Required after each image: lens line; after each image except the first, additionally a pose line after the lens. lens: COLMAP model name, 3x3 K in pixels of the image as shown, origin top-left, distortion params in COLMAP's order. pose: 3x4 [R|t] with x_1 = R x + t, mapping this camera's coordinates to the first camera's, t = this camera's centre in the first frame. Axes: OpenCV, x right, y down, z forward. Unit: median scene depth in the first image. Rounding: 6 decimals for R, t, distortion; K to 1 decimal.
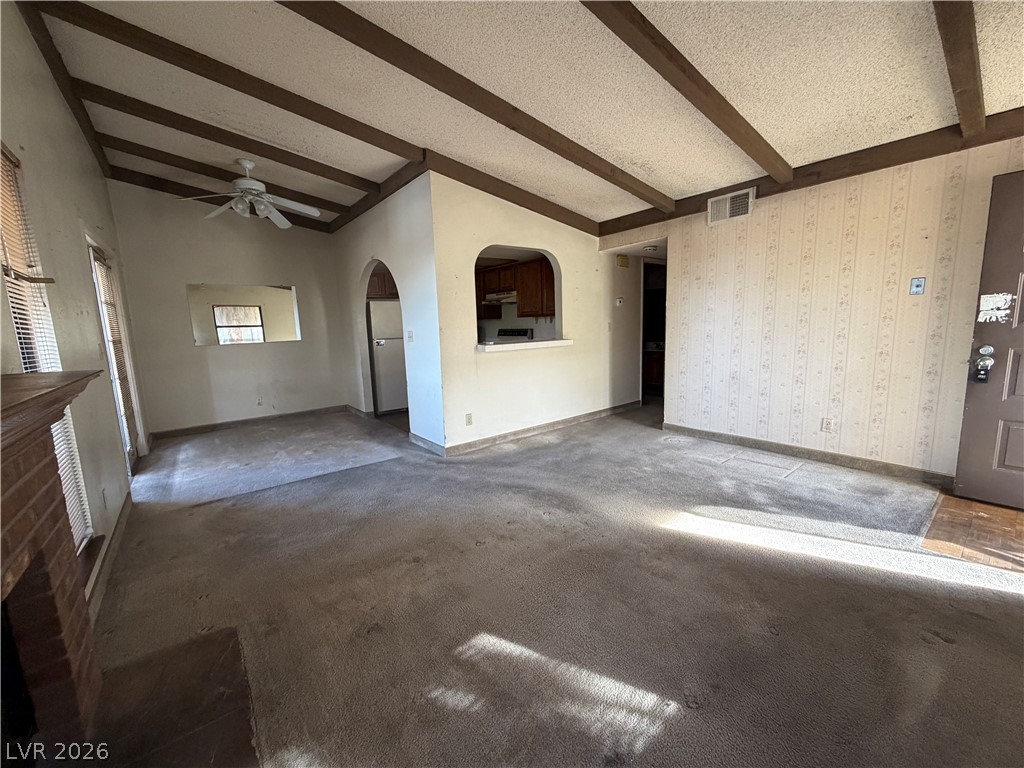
lens RADIAL K [[408.3, 0, 509.1], [0, 408.3, 386.6], [0, 0, 1]] dist [-0.000936, 0.000380]
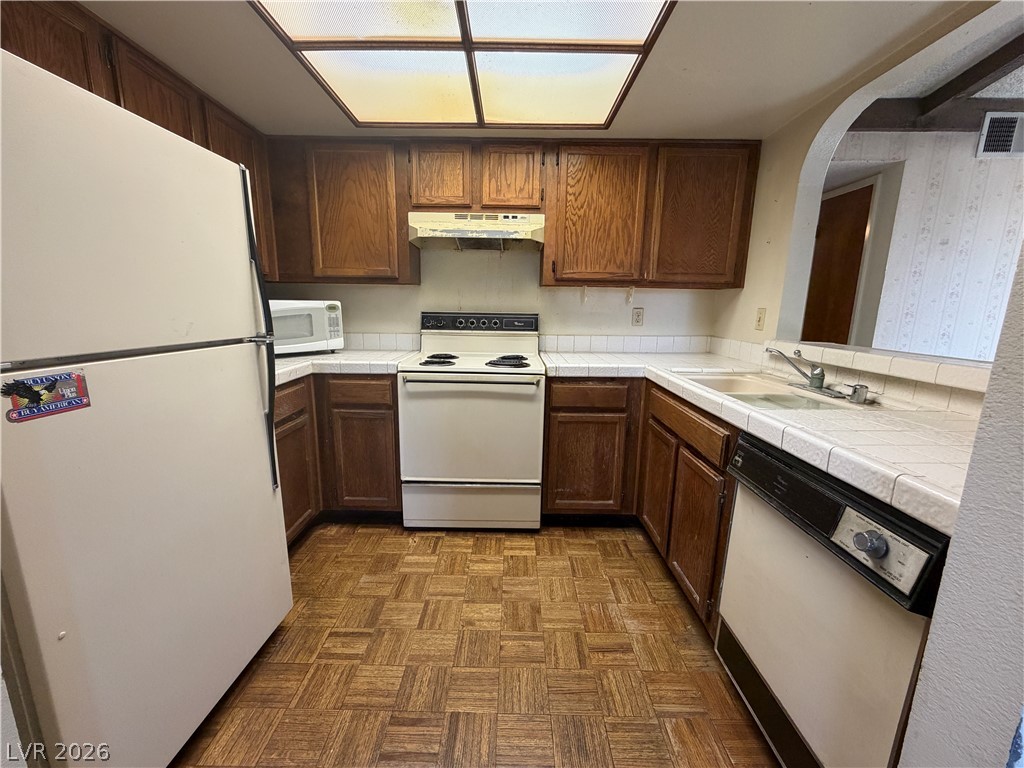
lens RADIAL K [[408.3, 0, 507.8], [0, 408.3, 385.2], [0, 0, 1]] dist [-0.000936, 0.000380]
pose [[0.623795, -0.105262, 0.774467, -0.552986], [0.086155, 0.994112, 0.065722, -0.176988], [-0.776825, 0.025727, 0.629191, 1.365271]]
